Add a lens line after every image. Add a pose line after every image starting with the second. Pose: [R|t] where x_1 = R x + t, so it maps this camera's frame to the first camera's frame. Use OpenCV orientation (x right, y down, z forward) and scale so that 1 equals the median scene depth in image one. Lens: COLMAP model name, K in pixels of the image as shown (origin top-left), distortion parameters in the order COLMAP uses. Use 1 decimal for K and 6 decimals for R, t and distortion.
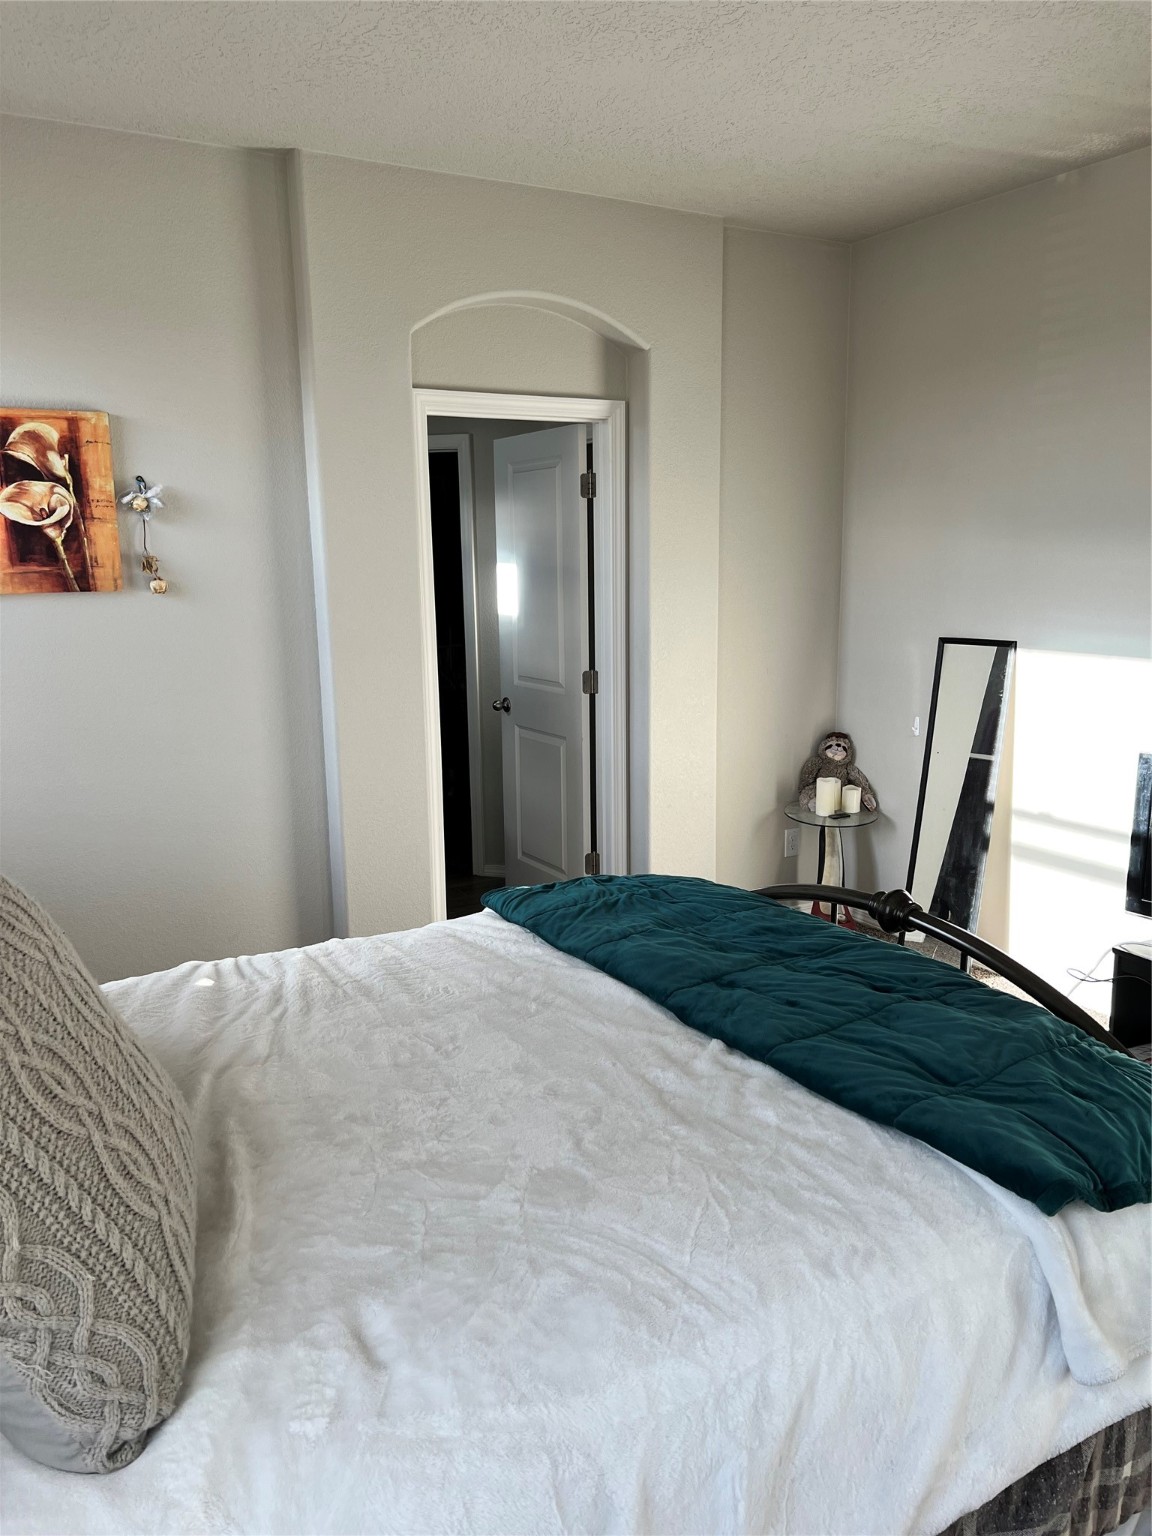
lens RADIAL K [[1152.8, 0, 576.2], [0, 1152.8, 772.8], [0, 0, 1]] dist [0.042909, -0.051706]
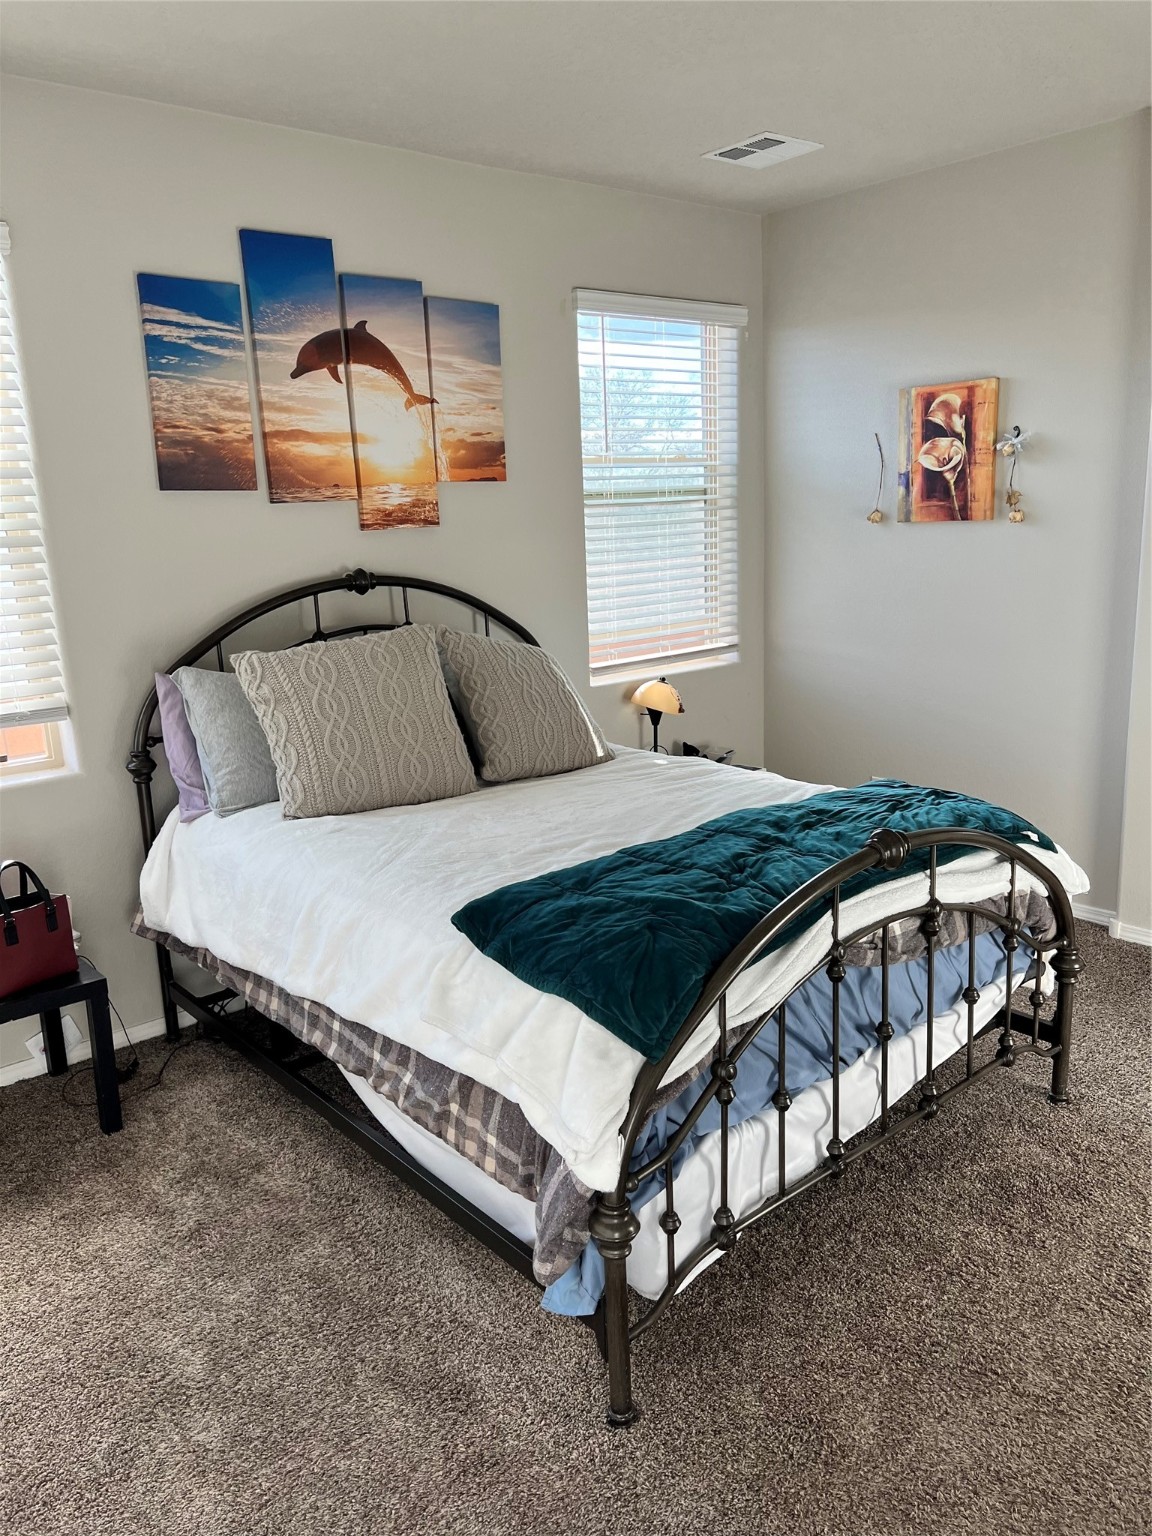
lens RADIAL K [[1152.8, 0, 578.0], [0, 1152.8, 763.4], [0, 0, 1]] dist [0.042909, -0.051706]
pose [[0.190422, 0.219939, -0.956748, 0.820410], [-0.147809, 0.969894, 0.193542, -0.080608], [0.970511, 0.104562, 0.217198, 0.328925]]
